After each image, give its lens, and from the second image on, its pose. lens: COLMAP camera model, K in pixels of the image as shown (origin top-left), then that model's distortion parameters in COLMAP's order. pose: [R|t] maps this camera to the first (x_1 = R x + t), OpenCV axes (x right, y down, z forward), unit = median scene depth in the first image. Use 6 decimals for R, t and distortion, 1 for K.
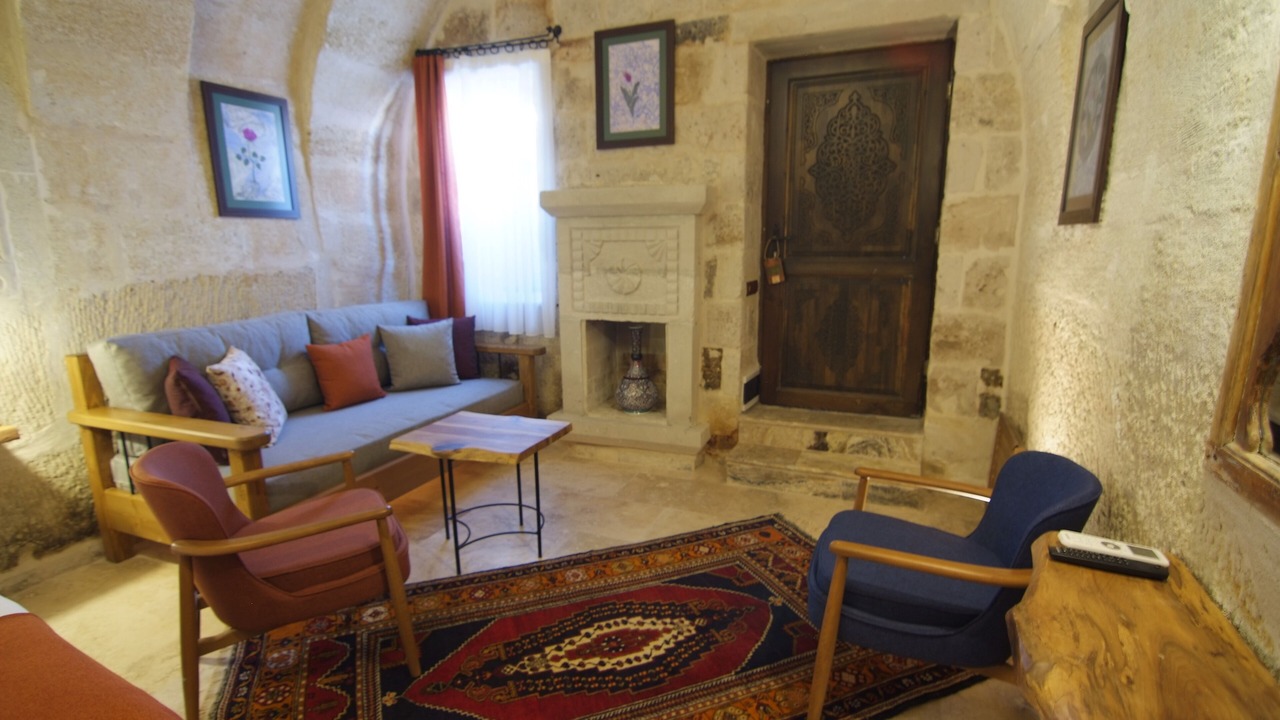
lens RADIAL K [[669.6, 0, 640.0], [0, 669.6, 360.0], [0, 0, 1]] dist [-0.003884, -0.000344]
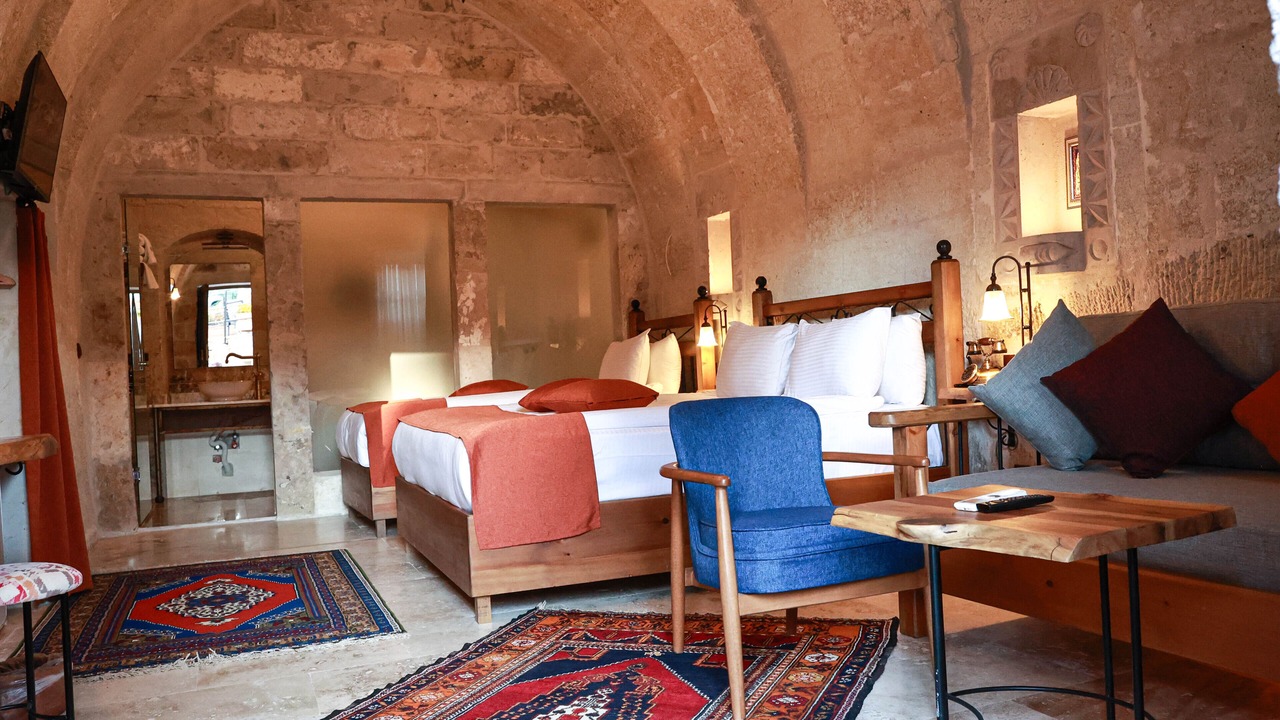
lens RADIAL K [[1023.6, 0, 640.0], [0, 1023.6, 360.0], [0, 0, 1]] dist [0.011754, 0.007394]
pose [[-0.689759, 0.038479, -0.723016, 0.551156], [-0.083658, 0.987663, 0.132373, -0.091666], [0.719190, 0.151791, -0.678031, 1.493883]]
